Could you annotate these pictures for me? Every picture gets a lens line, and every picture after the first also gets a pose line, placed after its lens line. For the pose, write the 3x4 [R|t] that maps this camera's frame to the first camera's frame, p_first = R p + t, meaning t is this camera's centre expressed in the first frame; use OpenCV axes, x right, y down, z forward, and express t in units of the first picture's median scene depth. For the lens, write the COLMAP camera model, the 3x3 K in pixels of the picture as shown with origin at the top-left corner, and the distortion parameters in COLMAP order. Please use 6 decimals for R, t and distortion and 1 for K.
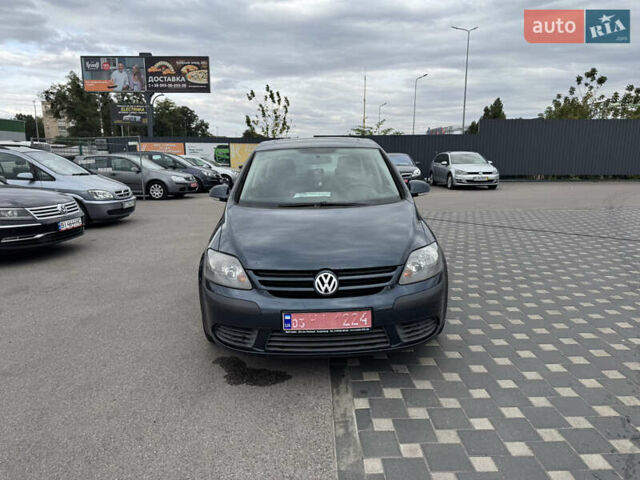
lens RADIAL K [[447.2, 0, 317.4], [0, 447.2, 236.9], [0, 0, 1]] dist [0.096773, -0.110543]
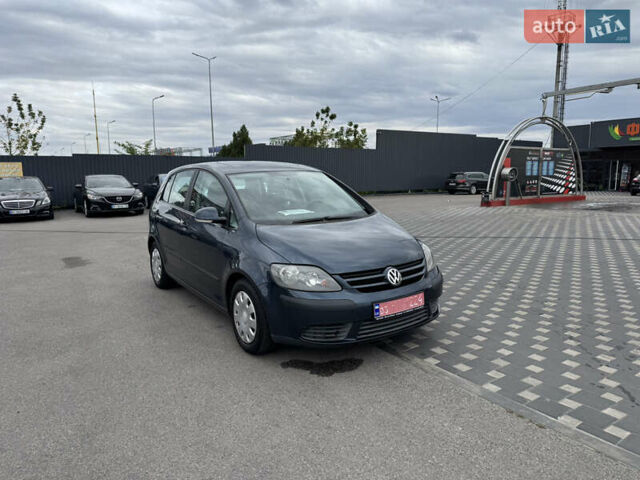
lens RADIAL K [[447.2, 0, 317.4], [0, 447.2, 236.9], [0, 0, 1]] dist [0.096773, -0.110543]
pose [[0.841484, -0.079852, 0.534348, -0.787168], [0.103673, 0.994504, -0.014646, -0.012918], [-0.530242, 0.067722, 0.845137, 0.015849]]
